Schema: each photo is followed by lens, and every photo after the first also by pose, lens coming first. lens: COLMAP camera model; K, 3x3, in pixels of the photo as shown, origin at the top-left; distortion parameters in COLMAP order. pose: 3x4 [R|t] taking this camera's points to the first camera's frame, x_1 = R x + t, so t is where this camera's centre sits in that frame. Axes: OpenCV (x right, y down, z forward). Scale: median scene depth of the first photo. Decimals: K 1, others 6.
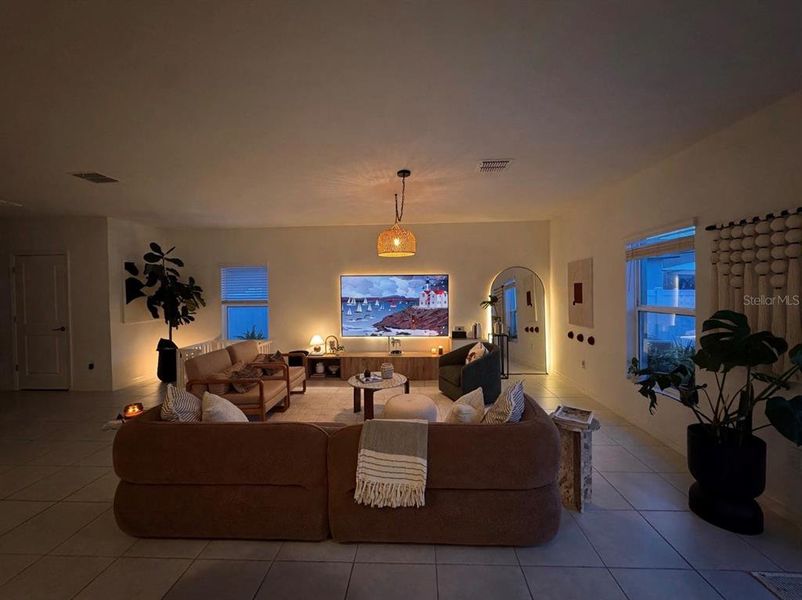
lens RADIAL K [[330.2, 0, 418.8], [0, 330.2, 303.9], [0, 0, 1]] dist [-0.006979, 0.000540]
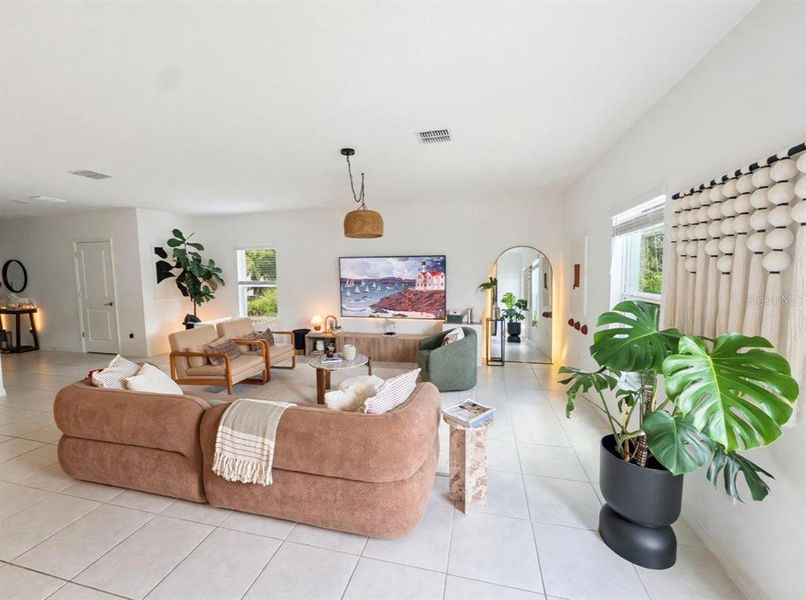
lens RADIAL K [[331.8, 0, 416.8], [0, 331.8, 306.8], [0, 0, 1]] dist [-0.006979, 0.000540]
pose [[0.980335, 0.022740, -0.196028, 0.209444], [-0.009306, 0.997561, 0.069180, -0.006412], [0.197123, -0.065995, 0.978155, 0.035314]]
